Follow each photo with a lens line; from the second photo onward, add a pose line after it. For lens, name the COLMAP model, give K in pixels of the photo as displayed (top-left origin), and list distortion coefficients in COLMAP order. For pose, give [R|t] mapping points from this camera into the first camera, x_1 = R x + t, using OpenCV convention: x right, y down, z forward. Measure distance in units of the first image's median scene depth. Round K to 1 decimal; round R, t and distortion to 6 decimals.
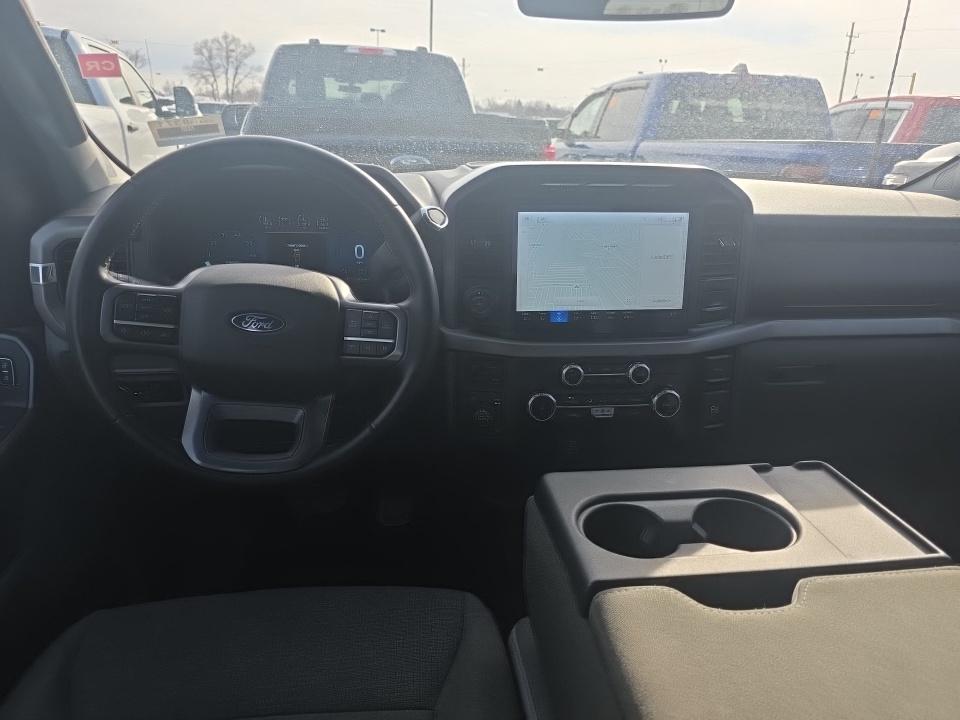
lens RADIAL K [[630.8, 0, 480.0], [0, 630.8, 360.0], [0, 0, 1]] dist [0.027743, -0.027982]
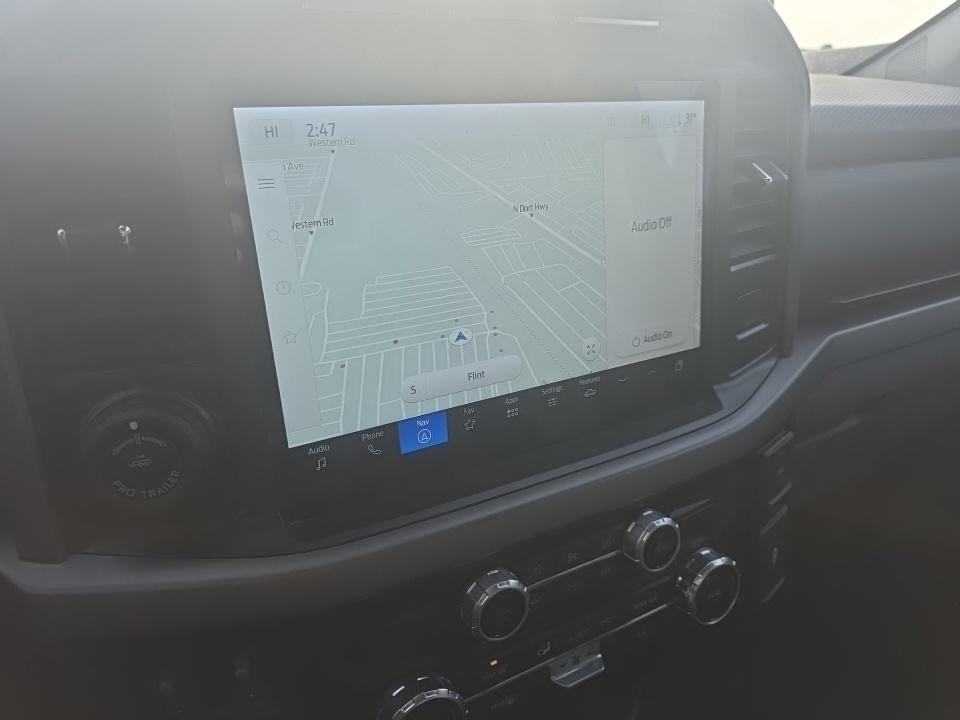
lens RADIAL K [[630.8, 0, 480.0], [0, 630.8, 360.0], [0, 0, 1]] dist [0.027743, -0.027982]
pose [[0.906175, -0.168603, 0.387840, 0.030300], [0.127859, 0.983398, 0.128767, -0.144713], [-0.403111, -0.067097, 0.912688, 0.687937]]
